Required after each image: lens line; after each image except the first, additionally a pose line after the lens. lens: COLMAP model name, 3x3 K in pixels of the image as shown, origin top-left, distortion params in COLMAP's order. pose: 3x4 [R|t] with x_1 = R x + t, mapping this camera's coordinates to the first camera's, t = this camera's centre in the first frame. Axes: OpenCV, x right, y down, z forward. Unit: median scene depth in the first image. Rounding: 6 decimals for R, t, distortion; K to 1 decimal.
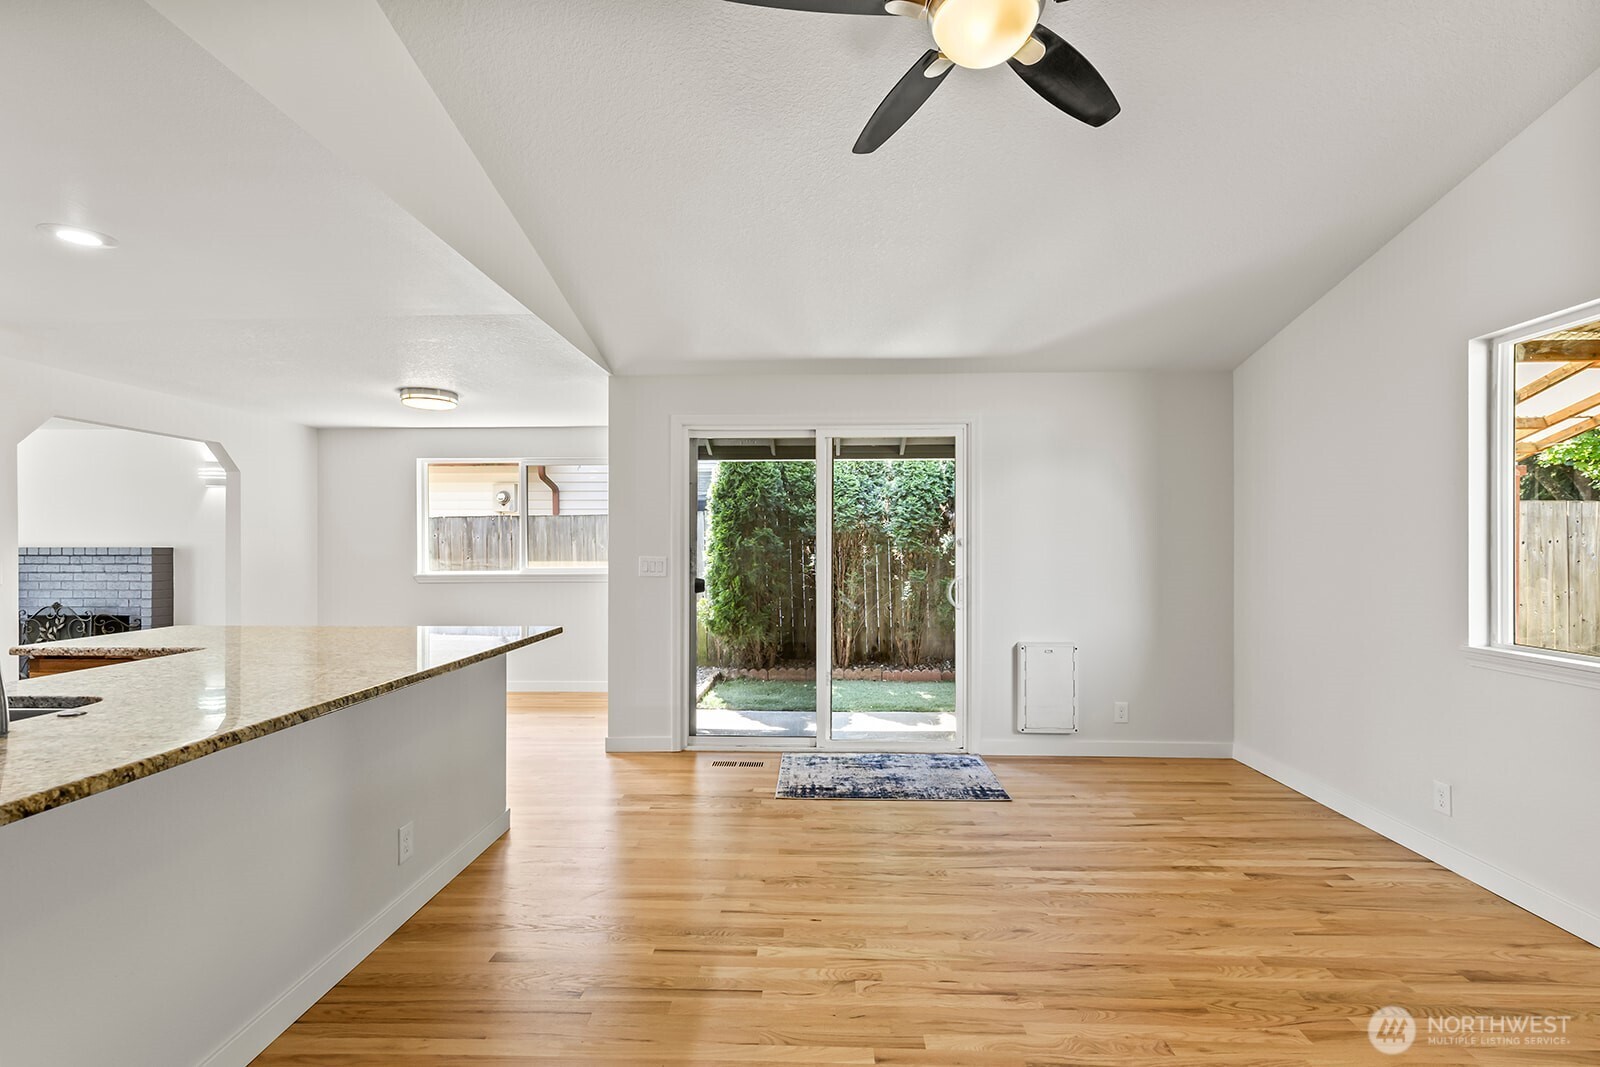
lens RADIAL K [[725.2, 0, 799.8], [0, 725.2, 542.7], [0, 0, 1]] dist [0.003446, -0.000096]
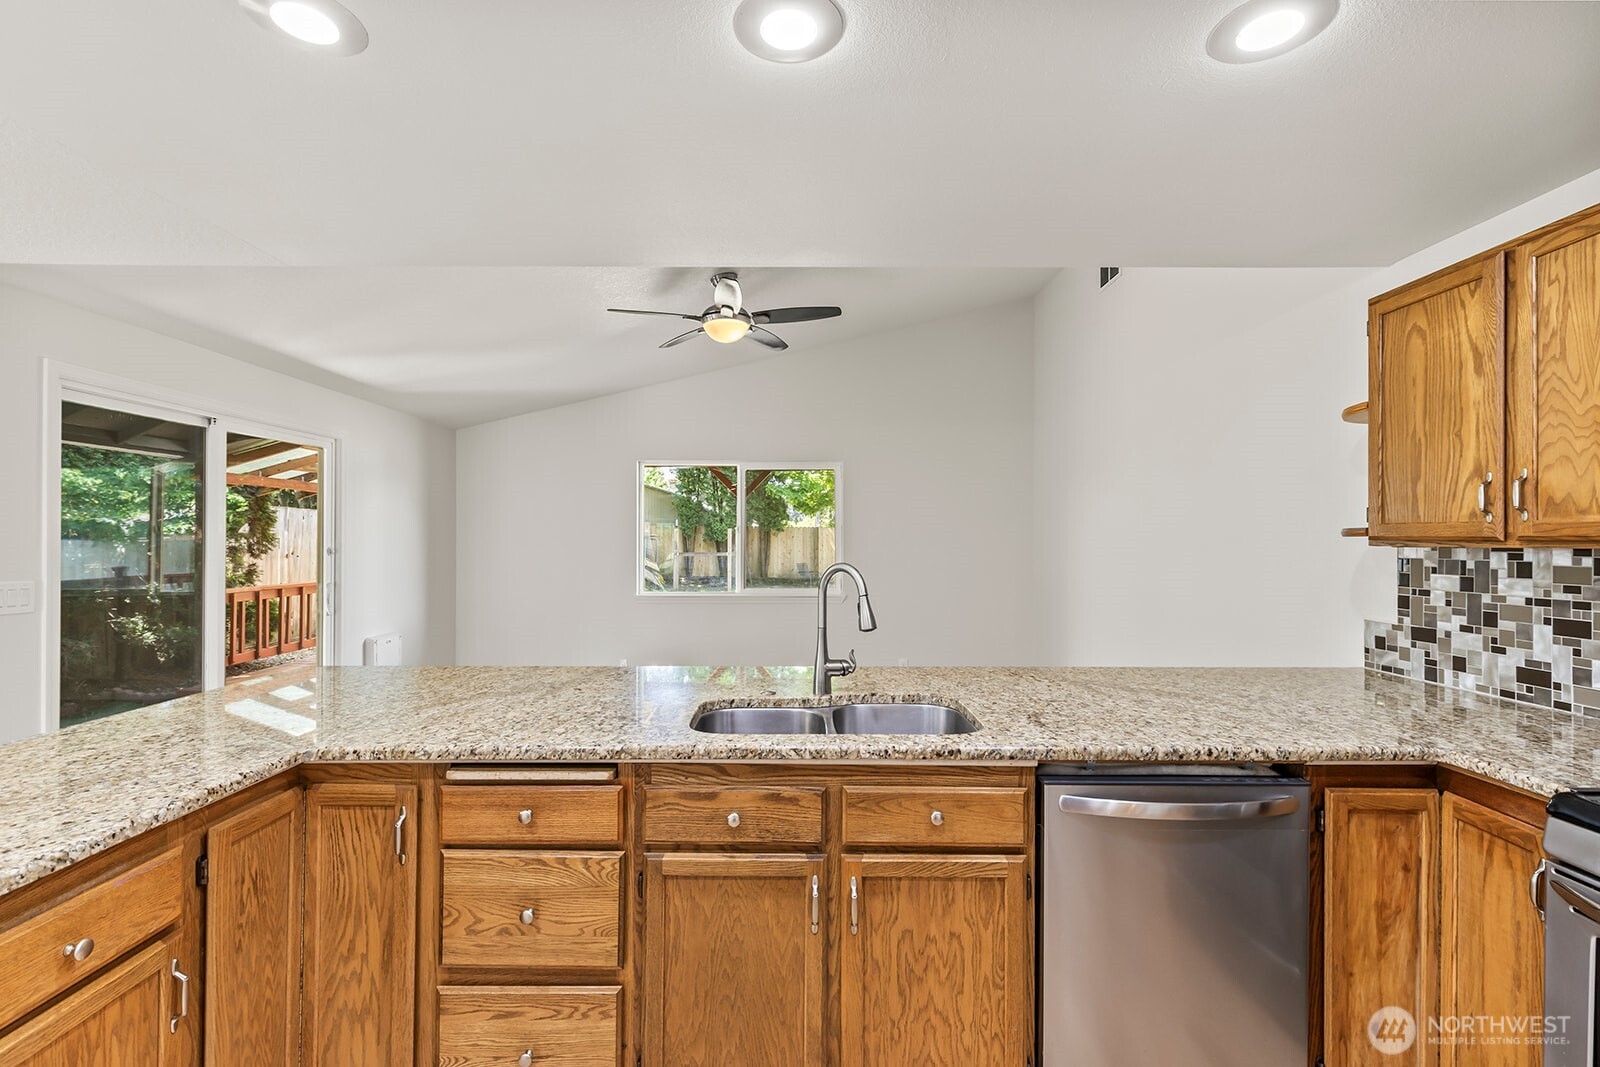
lens RADIAL K [[725.2, 0, 794.4], [0, 725.2, 536.8], [0, 0, 1]] dist [0.003446, -0.000096]
pose [[-0.038283, 0.006291, 0.999247, -0.874065], [-0.005298, 0.999965, -0.006498, -0.018345], [-0.999253, -0.005543, -0.038248, 0.372114]]
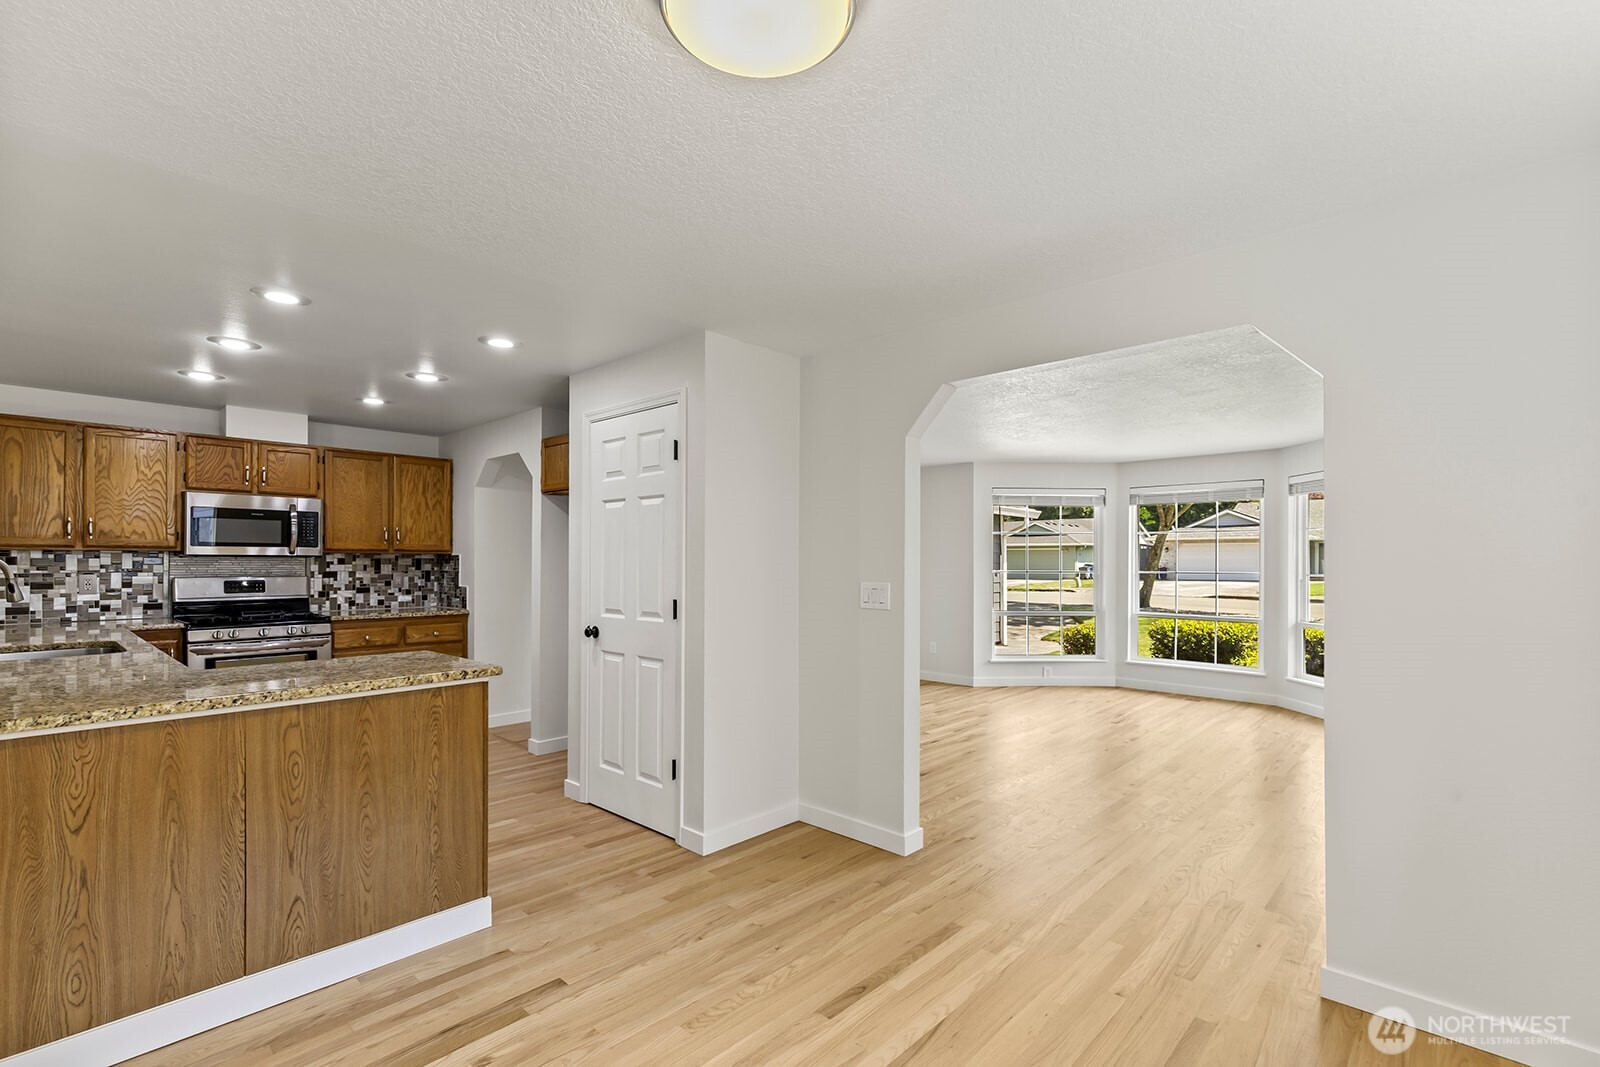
lens RADIAL K [[725.2, 0, 805.1], [0, 725.2, 560.6], [0, 0, 1]] dist [0.003446, -0.000096]
pose [[-0.656413, -0.000501, -0.754402, -0.376518], [0.003174, 0.999989, -0.003426, 0.004489], [0.754395, -0.004643, -0.656404, 1.355489]]
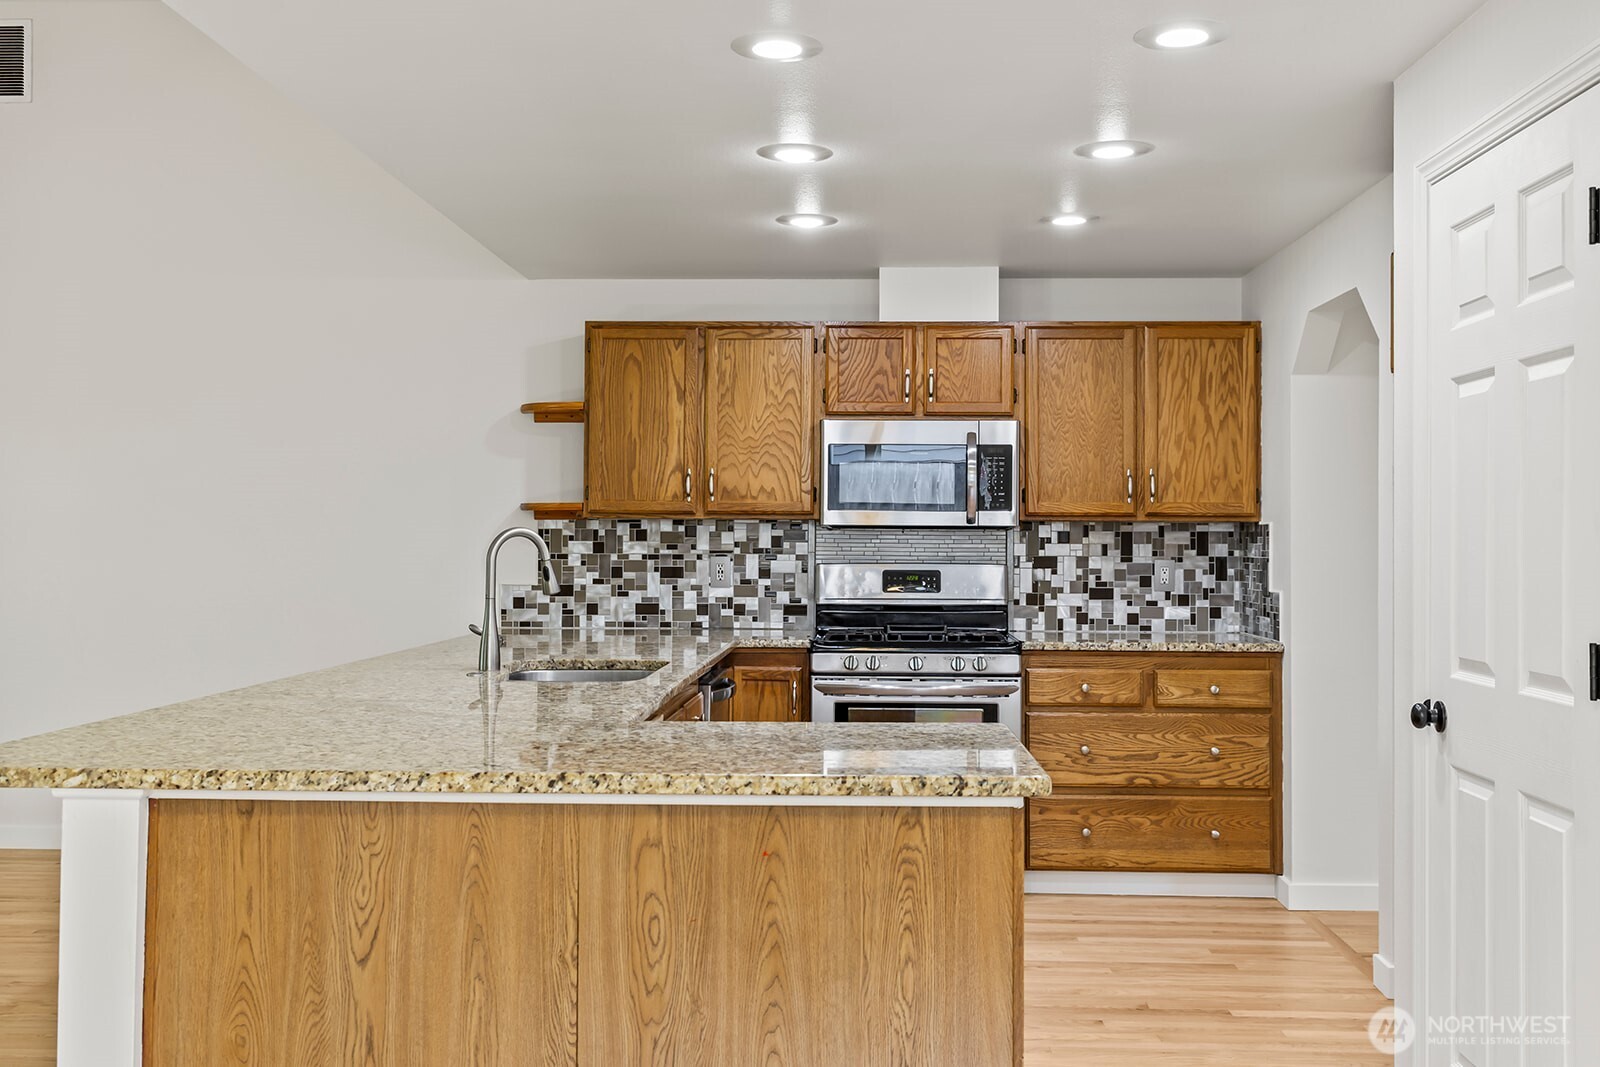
lens RADIAL K [[1545.7, 0, 804.2], [0, 1545.7, 500.6], [0, 0, 1]] dist [0.006664, 0.000000]
pose [[-0.999951, -0.002185, 0.009676, -0.581747], [-0.002468, 0.999567, -0.029310, 0.007539], [-0.009608, -0.029333, -0.999524, 1.323038]]
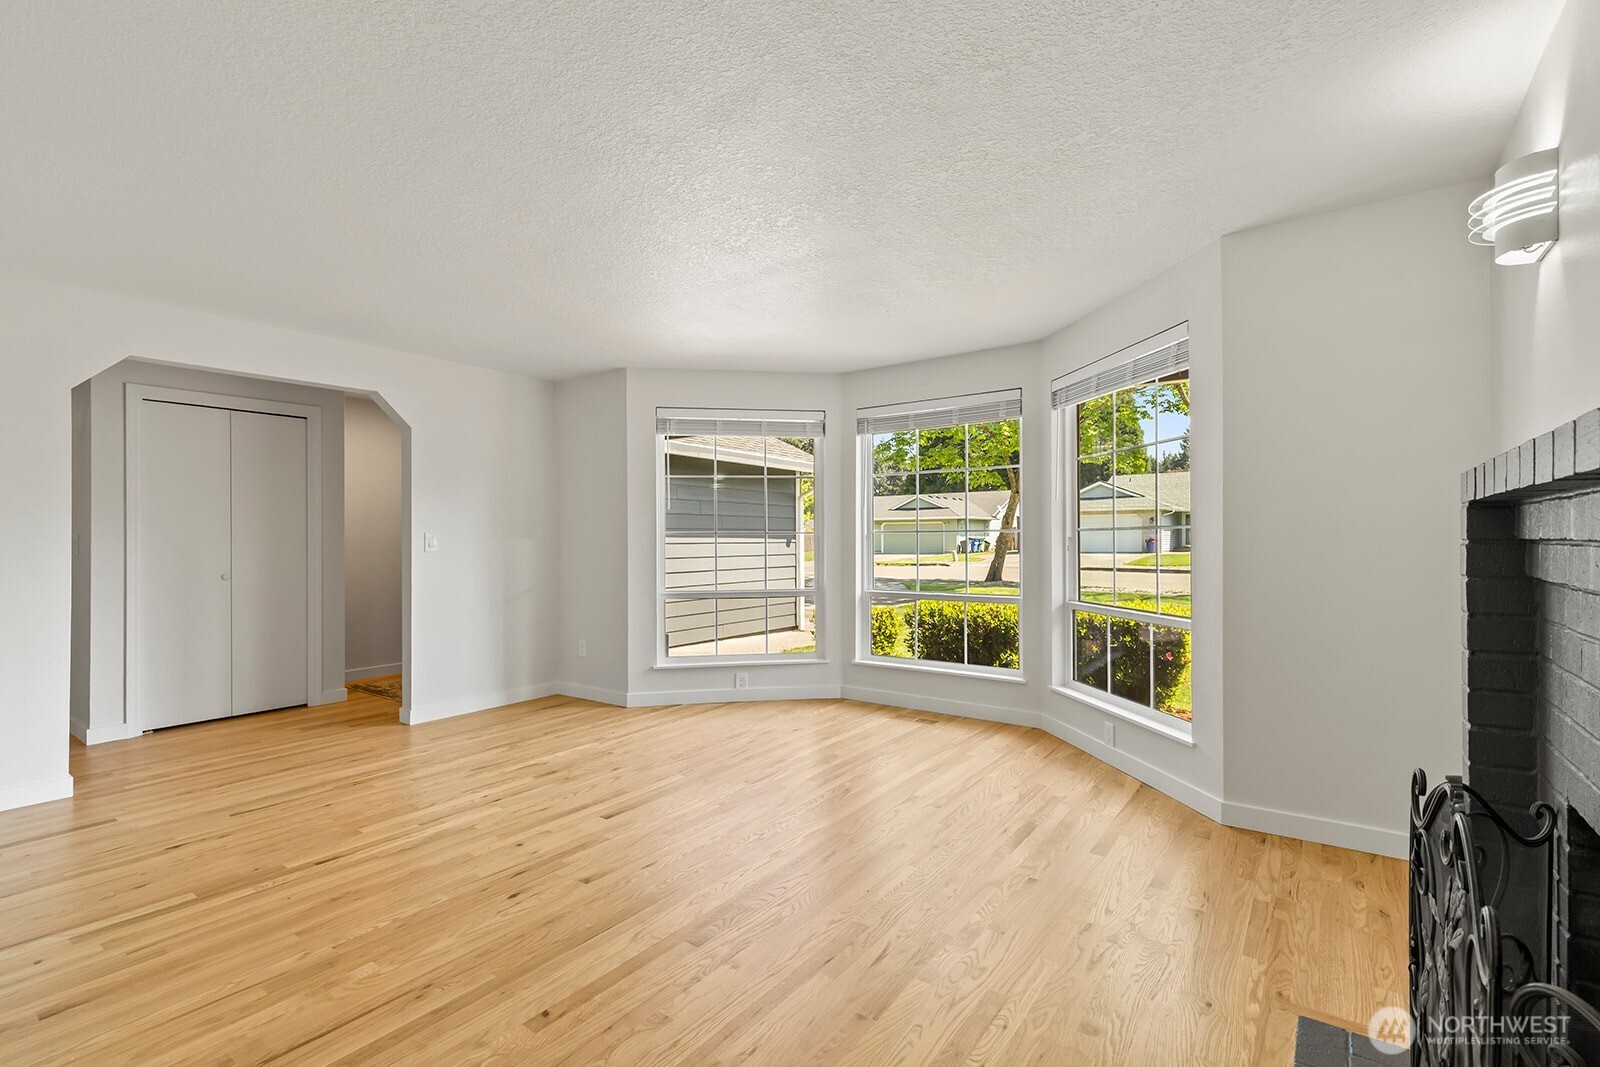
lens RADIAL K [[725.2, 0, 801.8], [0, 725.2, 540.9], [0, 0, 1]] dist [0.003446, -0.000096]
pose [[-0.562376, 0.008240, -0.826840, -1.158295], [0.012960, 0.999915, 0.001150, 0.040877], [0.826780, -0.010069, -0.562435, 1.396471]]
